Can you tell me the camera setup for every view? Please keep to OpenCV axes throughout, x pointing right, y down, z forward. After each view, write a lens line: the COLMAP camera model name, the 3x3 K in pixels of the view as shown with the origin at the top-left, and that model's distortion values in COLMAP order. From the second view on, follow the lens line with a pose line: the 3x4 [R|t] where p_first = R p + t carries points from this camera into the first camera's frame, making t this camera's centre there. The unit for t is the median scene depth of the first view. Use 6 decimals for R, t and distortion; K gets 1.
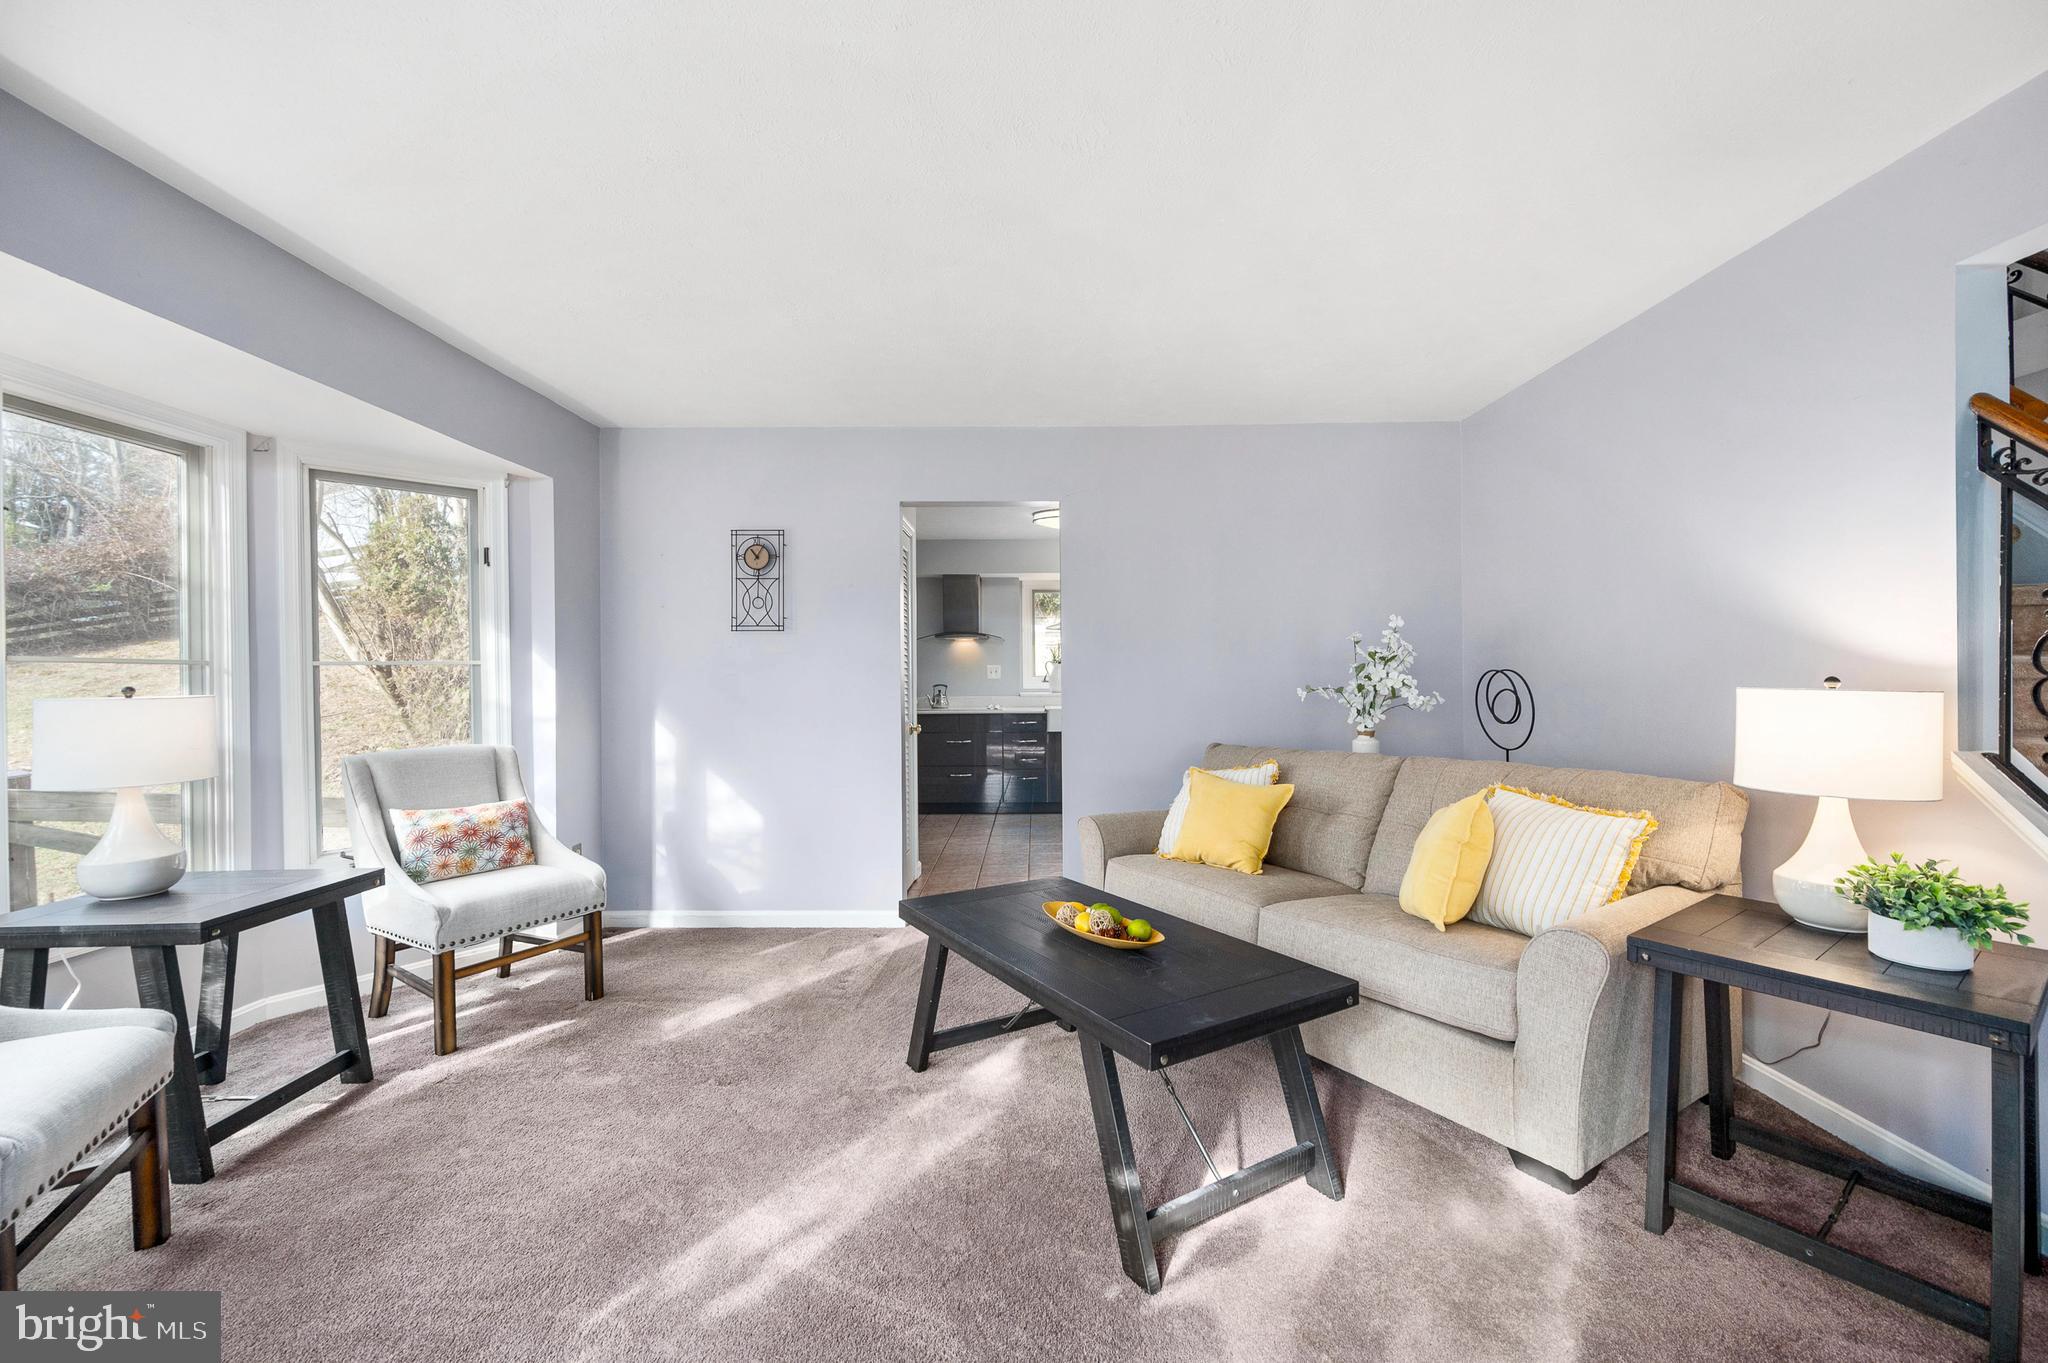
lens RADIAL K [[825.2, 0, 987.8], [0, 825.2, 677.8], [0, 0, 1]] dist [-0.000986, -0.000095]
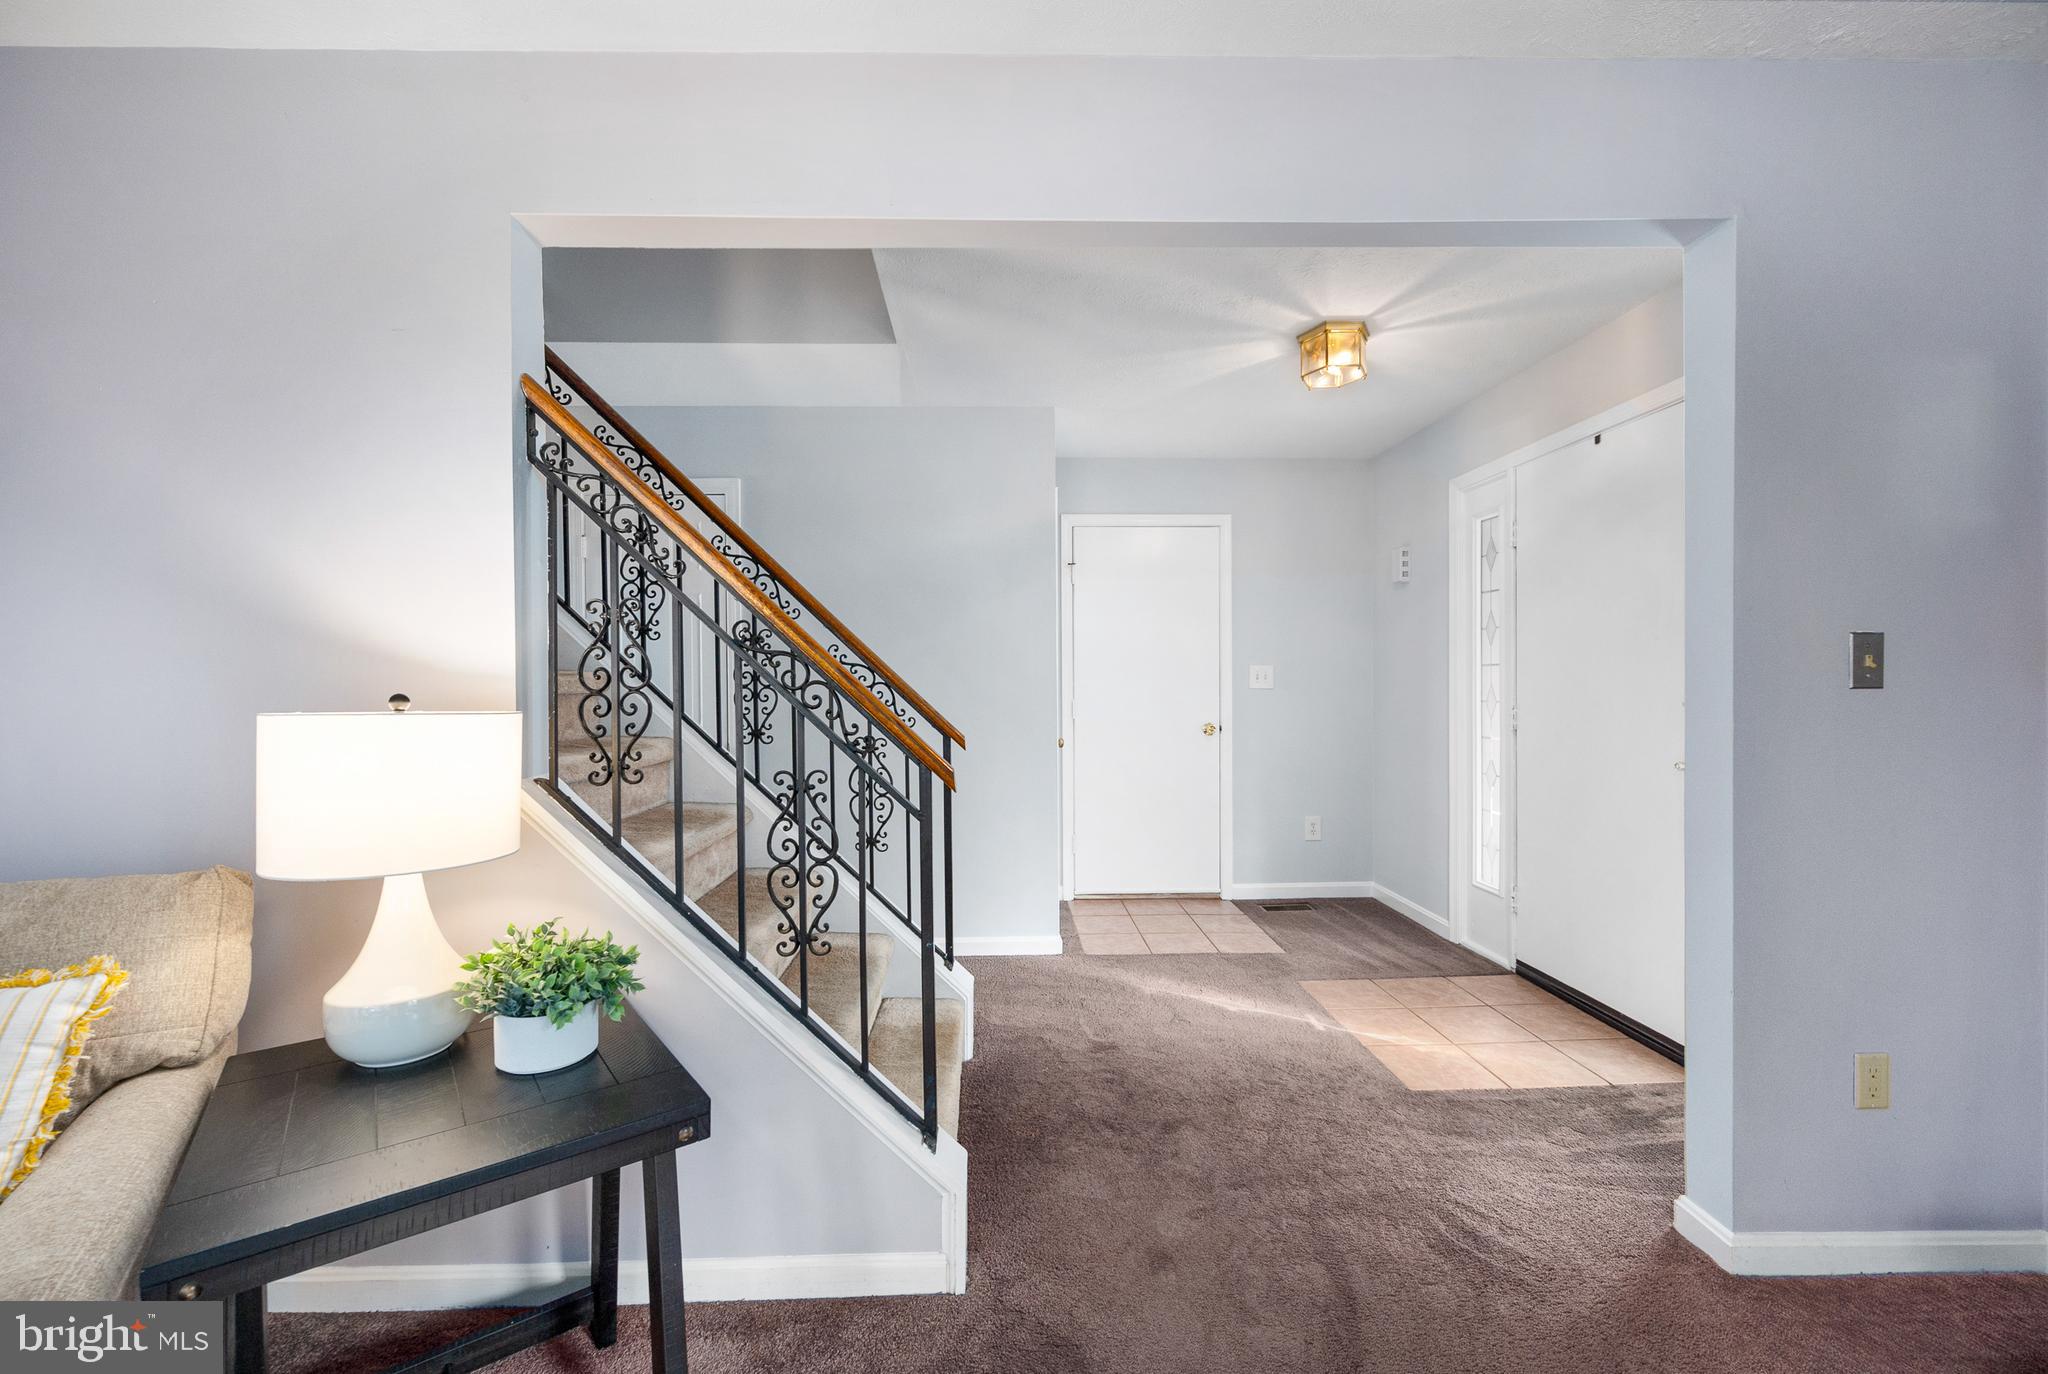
lens RADIAL K [[820.5, 0, 1011.4], [0, 820.5, 690.6], [0, 0, 1]] dist [-0.001973, 0.000209]
pose [[-0.068086, 0.000010, 0.997679, 0.276300], [0.011914, 0.999929, 0.000803, 0.001192], [-0.997608, 0.011941, -0.068081, 0.517839]]
